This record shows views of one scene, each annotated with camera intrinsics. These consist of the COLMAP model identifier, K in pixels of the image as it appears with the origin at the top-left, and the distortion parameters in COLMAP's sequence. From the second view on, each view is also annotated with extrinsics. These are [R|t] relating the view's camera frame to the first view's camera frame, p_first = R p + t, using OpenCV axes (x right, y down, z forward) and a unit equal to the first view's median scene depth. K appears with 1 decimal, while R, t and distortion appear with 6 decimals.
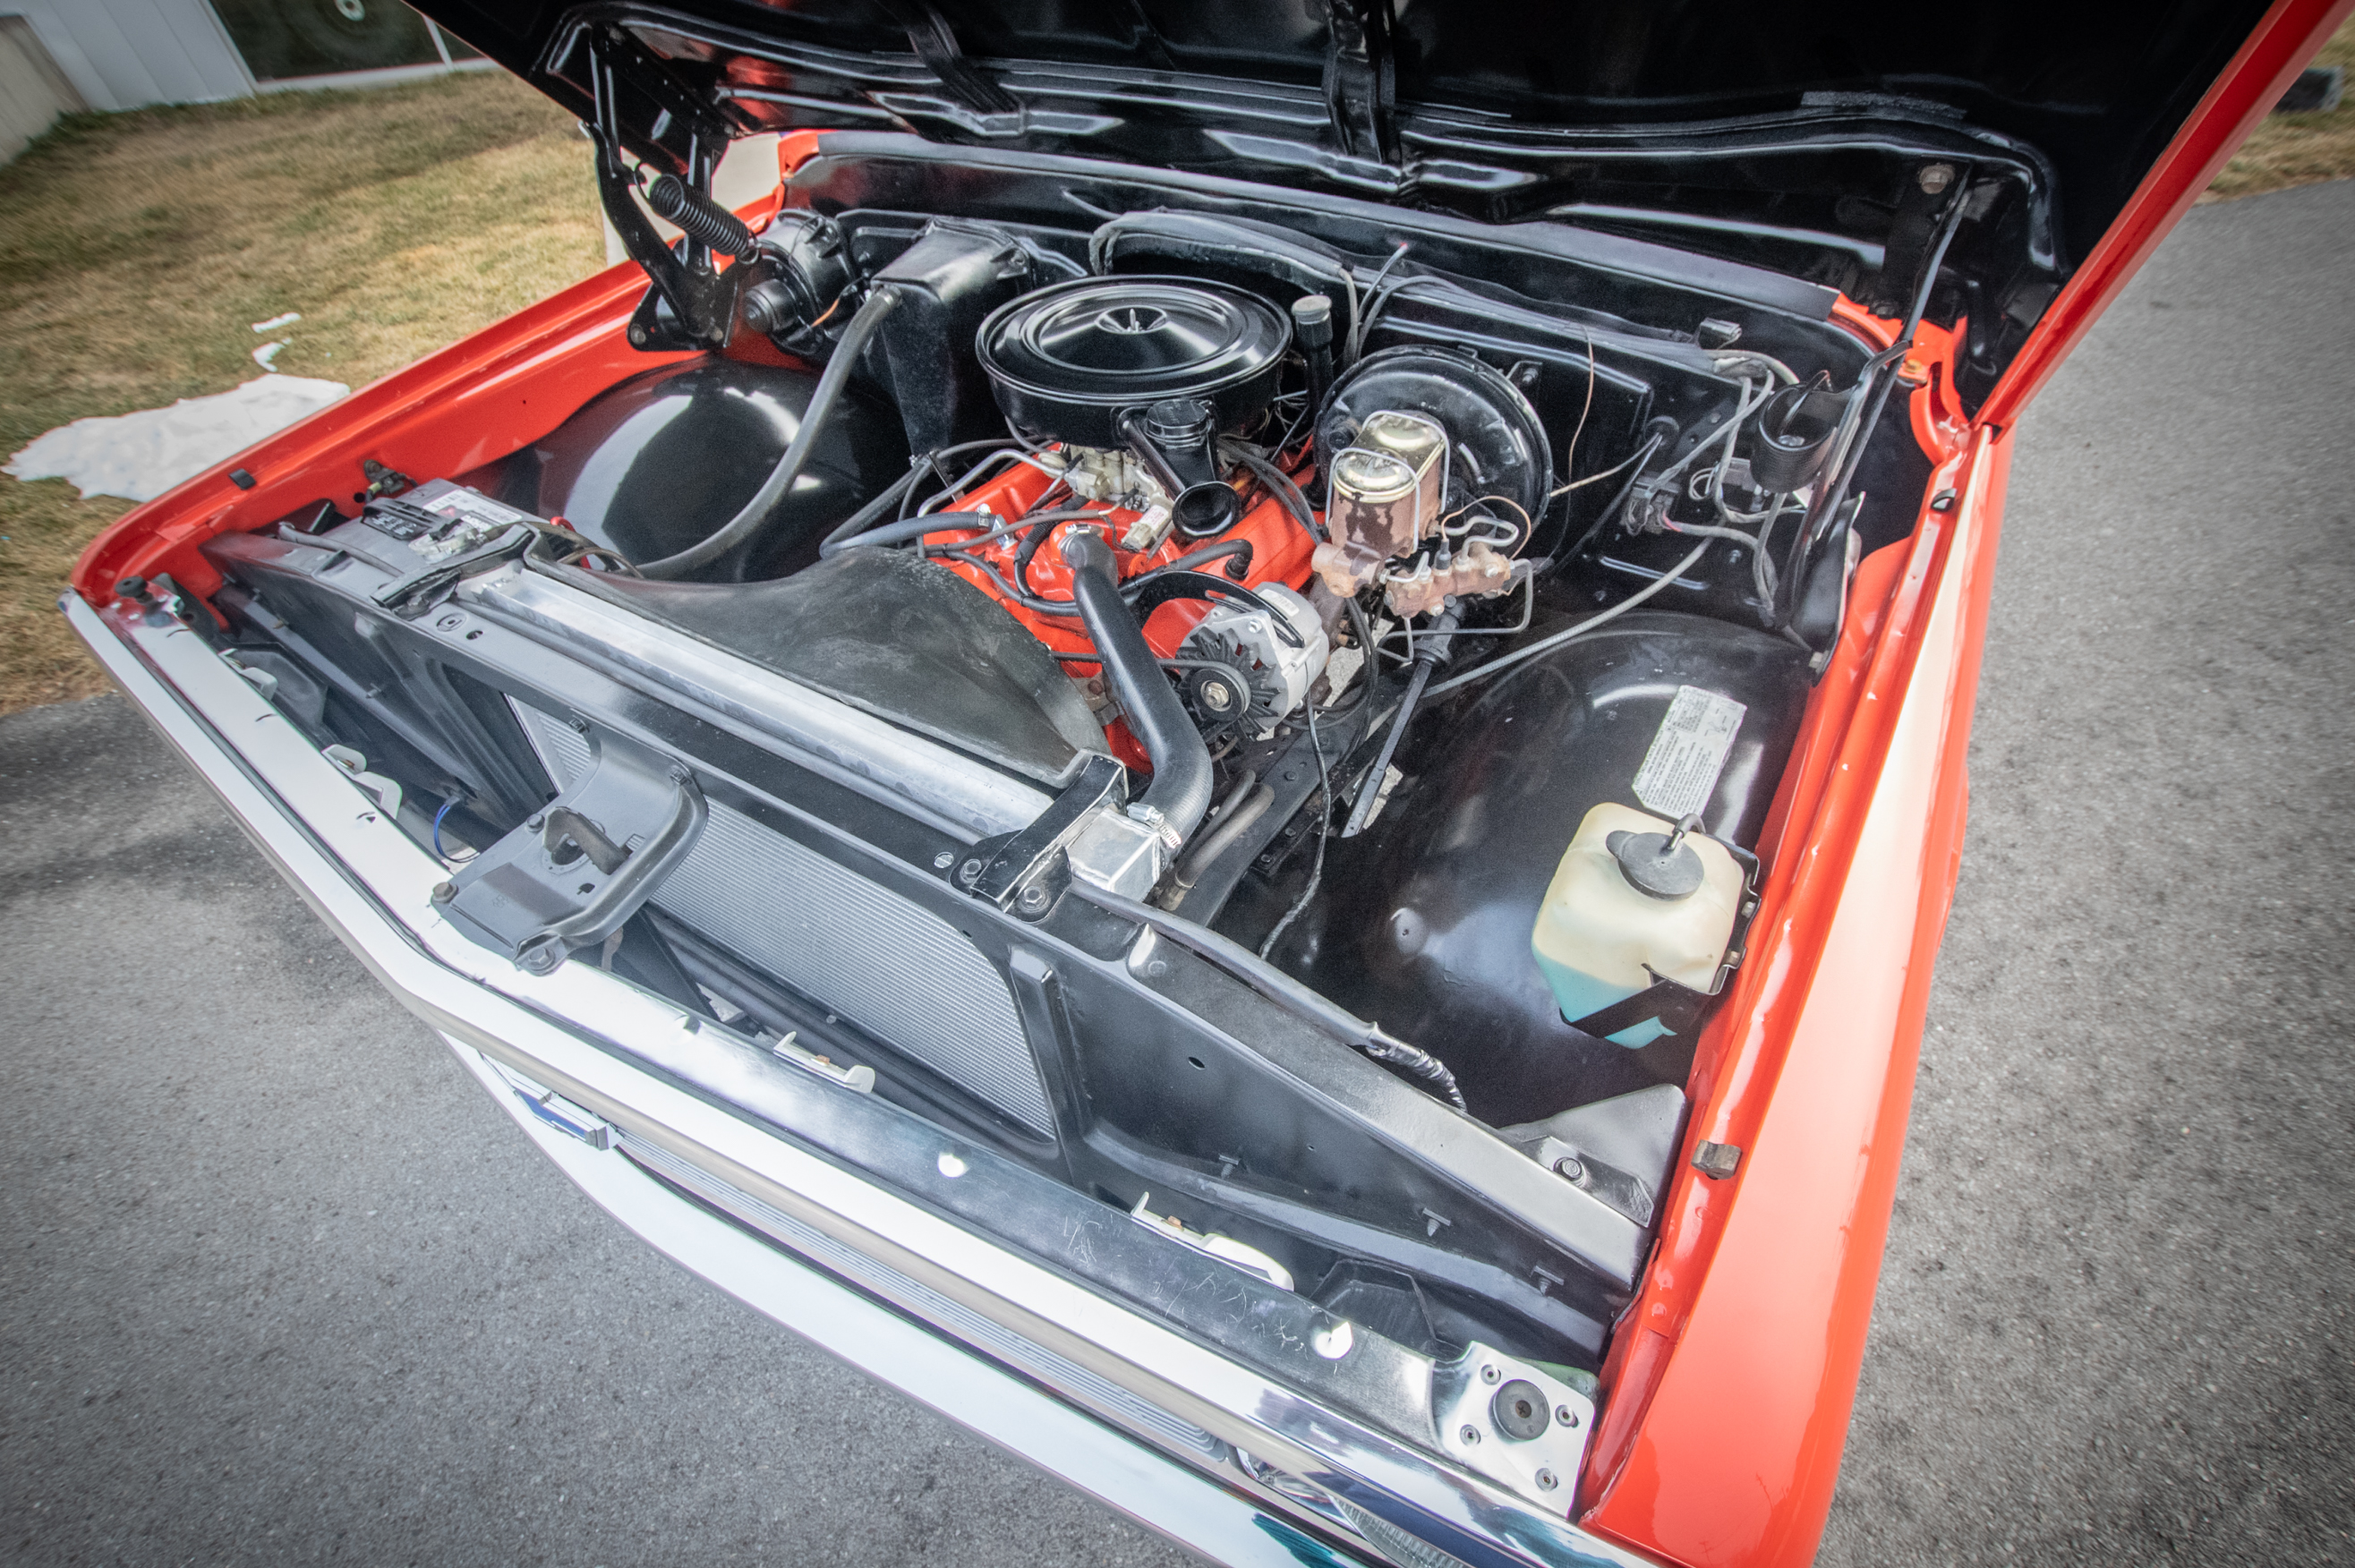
lens RADIAL K [[1027.1, 0, 1177.5], [0, 1027.1, 784.0], [0, 0, 1]] dist [-0.002322, -0.000449]
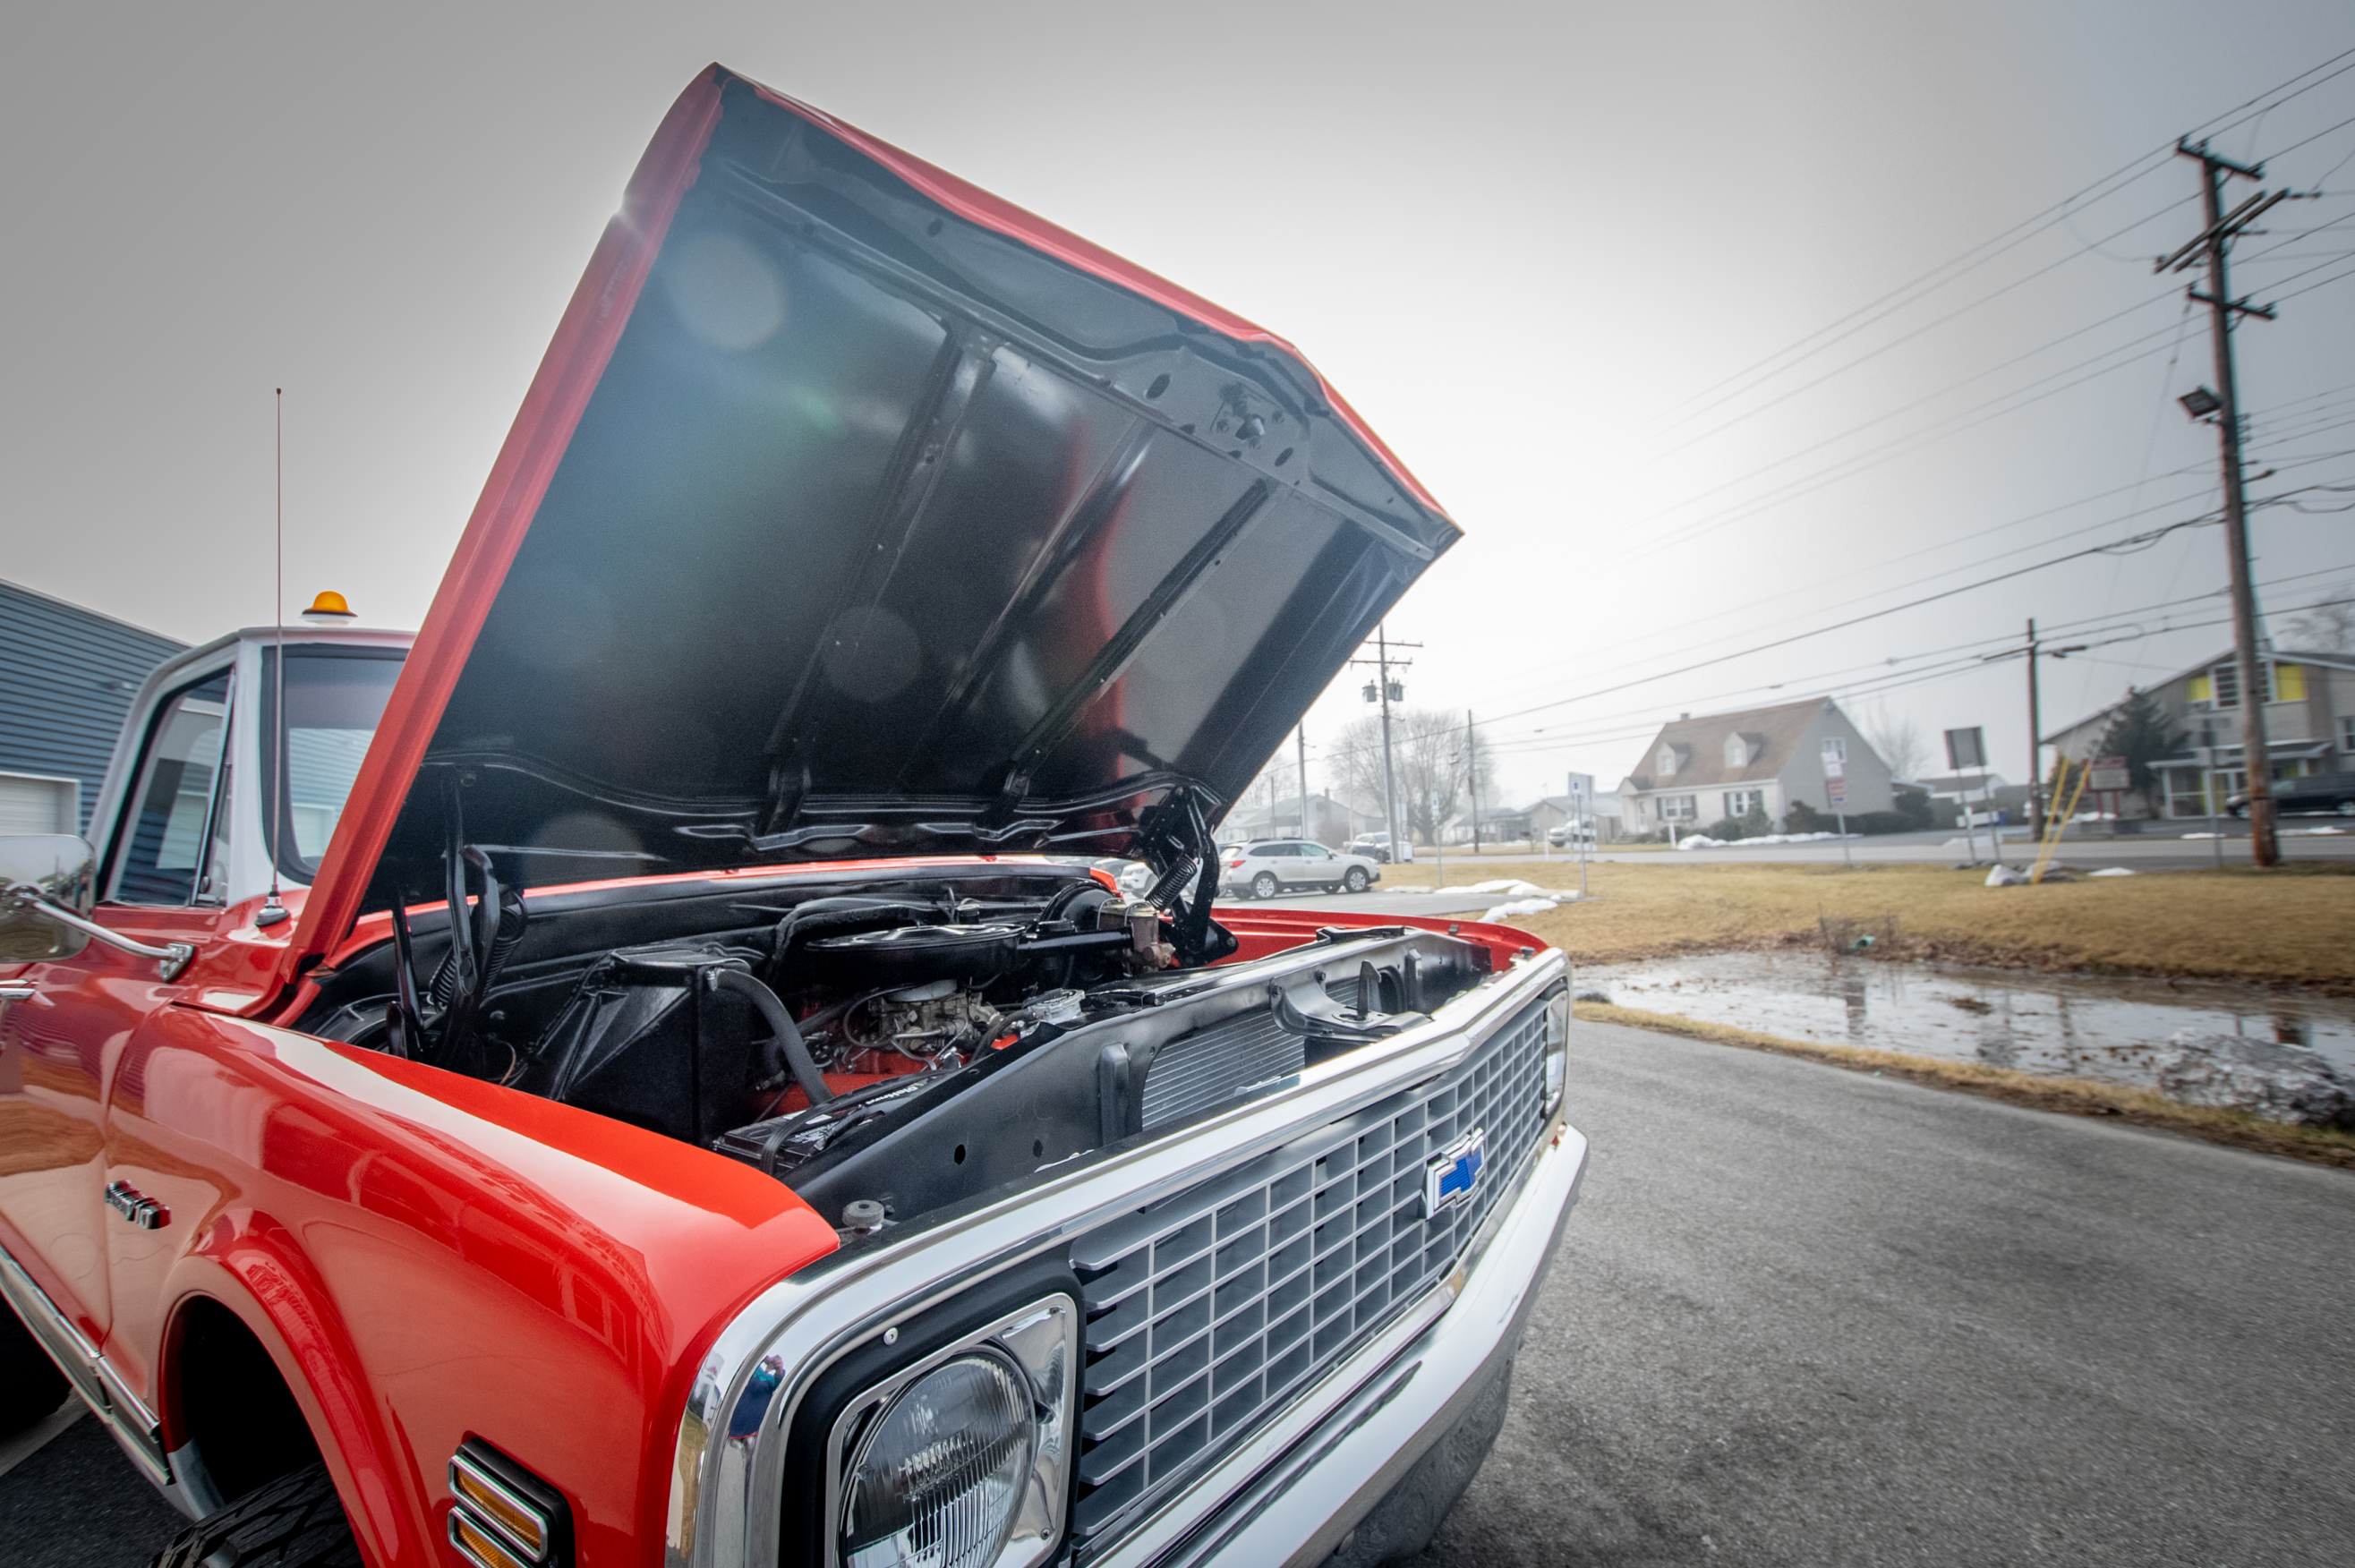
lens RADIAL K [[1036.4, 0, 1177.5], [0, 1036.4, 784.0], [0, 0, 1]] dist [0.000046, 0.006076]
pose [[0.069760, 0.091572, 0.993352, -1.515115], [0.746484, 0.655760, -0.112874, -0.139330], [-0.661737, 0.749395, -0.022611, 0.622915]]
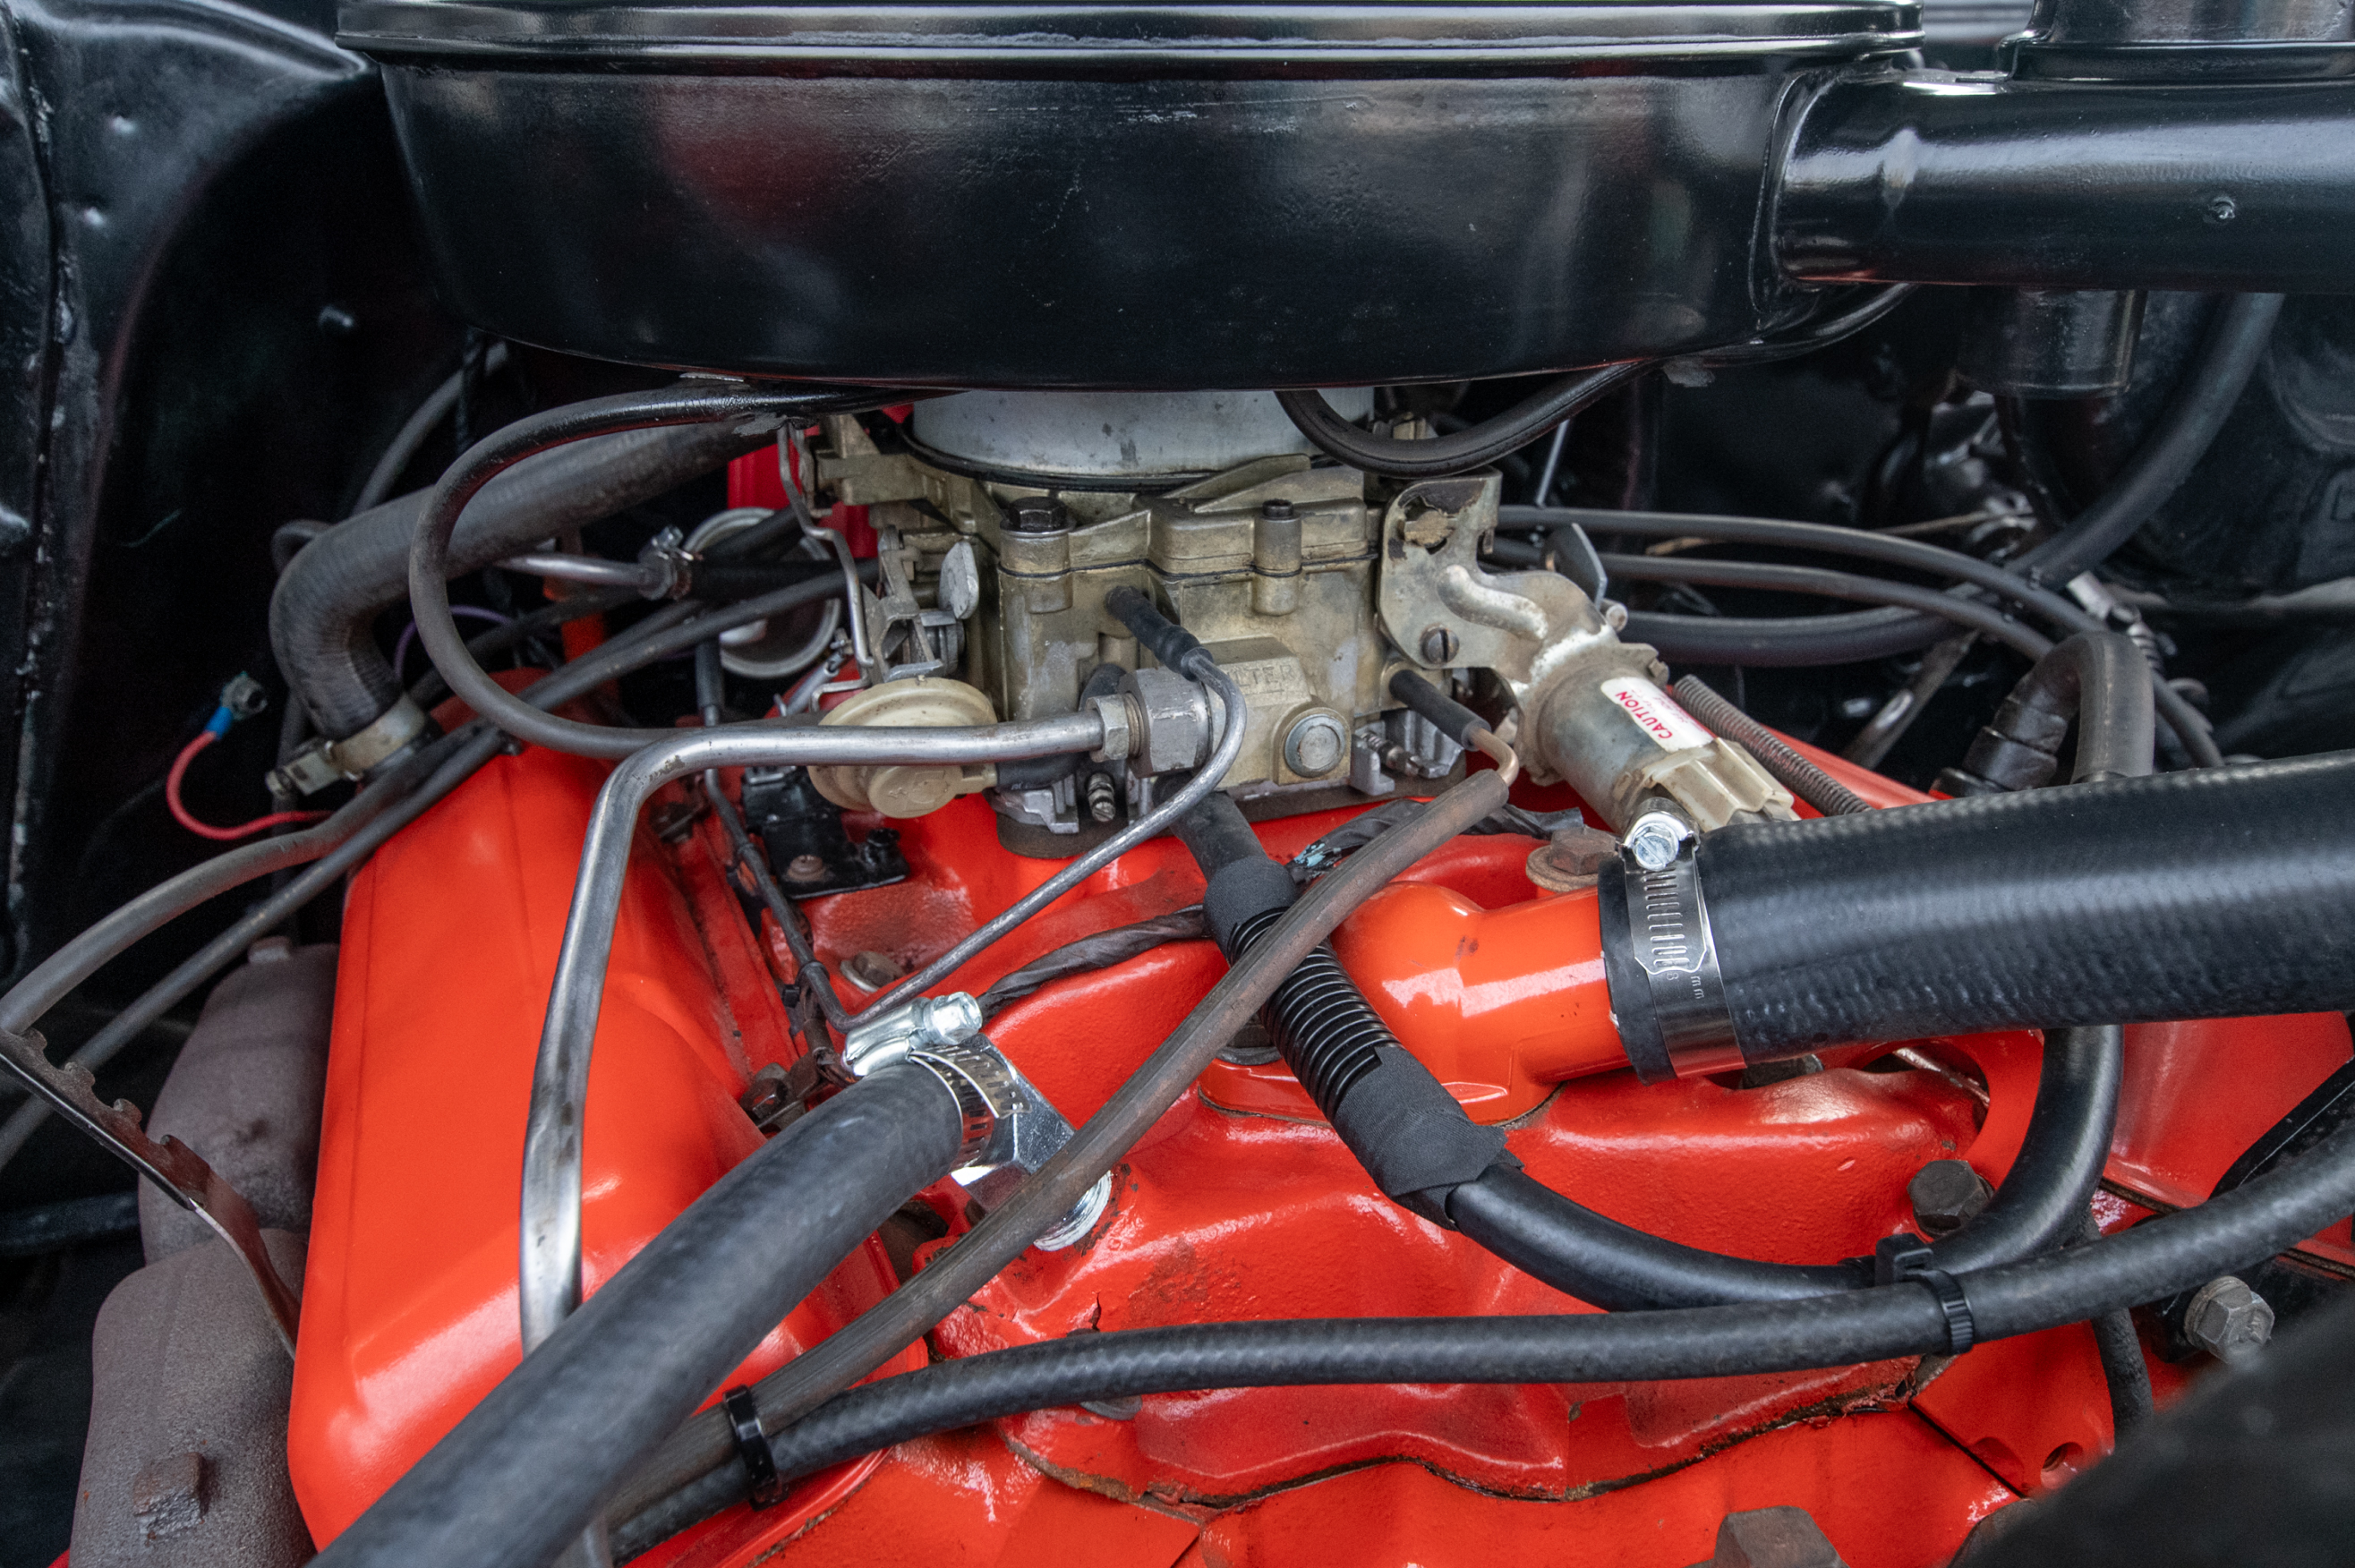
lens RADIAL K [[1933.6, 0, 1263.9], [0, 1933.6, 779.7], [0, 0, 1]] dist [-0.001082, -0.000230]
pose [[0.592942, -0.264063, 0.760717, -0.374648], [0.549311, 0.823406, -0.142337, -0.241030], [-0.588793, 0.502268, 0.633285, 0.811008]]
